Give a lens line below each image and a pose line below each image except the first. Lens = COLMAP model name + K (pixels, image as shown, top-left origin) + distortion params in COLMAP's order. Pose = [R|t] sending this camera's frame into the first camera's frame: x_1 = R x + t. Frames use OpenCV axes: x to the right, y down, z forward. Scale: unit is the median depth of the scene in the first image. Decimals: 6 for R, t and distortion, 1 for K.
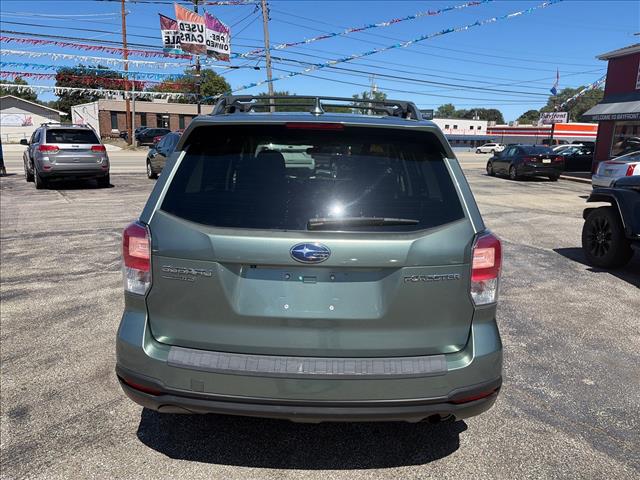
lens RADIAL K [[481.3, 0, 319.1], [0, 481.3, 253.0], [0, 0, 1]] dist [0.004919, 0.003602]
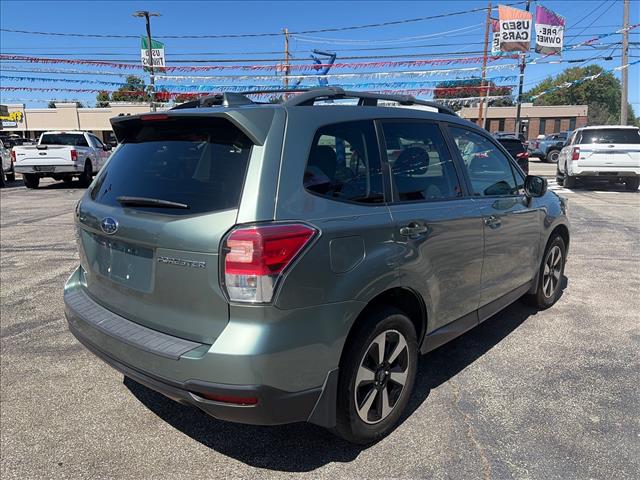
lens RADIAL K [[475.3, 0, 319.6], [0, 475.3, 254.8], [0, 0, 1]] dist [0.051755, -0.070623]
pose [[0.753335, 0.122129, -0.646197, 0.094544], [-0.126817, 0.991140, 0.039478, -0.003442], [0.645293, 0.052209, 0.762149, 0.036714]]
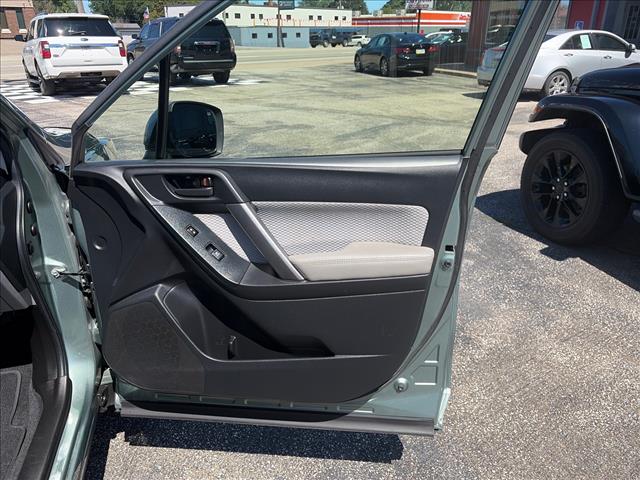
lens RADIAL K [[487.1, 0, 320.0], [0, 487.1, 240.0], [0, 0, 1]] dist [0.048630, -0.061990]
pose [[0.964755, -0.122802, 0.232741, 0.052982], [0.082835, 0.981194, 0.174345, -0.027136], [-0.249774, -0.148921, 0.956784, 0.150623]]
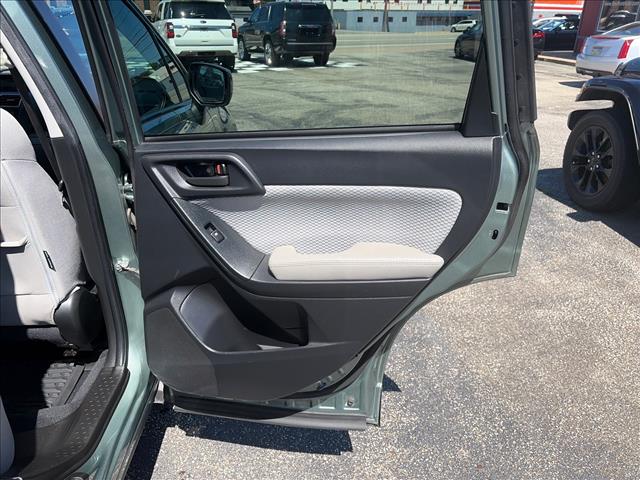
lens RADIAL K [[488.1, 0, 319.1], [0, 488.1, 247.7], [0, 0, 1]] dist [0.019269, -0.007948]
pose [[0.997828, -0.038647, 0.053350, 0.055740], [0.026953, 0.978457, 0.204686, -0.017812], [-0.060112, -0.202803, 0.977373, 0.109573]]
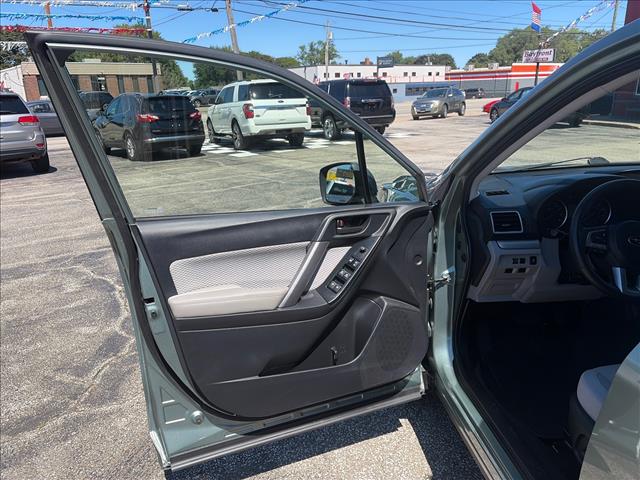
lens RADIAL K [[489.1, 0, 319.8], [0, 489.1, 254.2], [0, 0, 1]] dist [-0.004985, -0.002330]
pose [[0.993145, -0.082282, 0.083016, -0.064737], [0.074930, 0.993289, 0.088101, -0.031083], [-0.089708, -0.081277, 0.992646, 0.139136]]
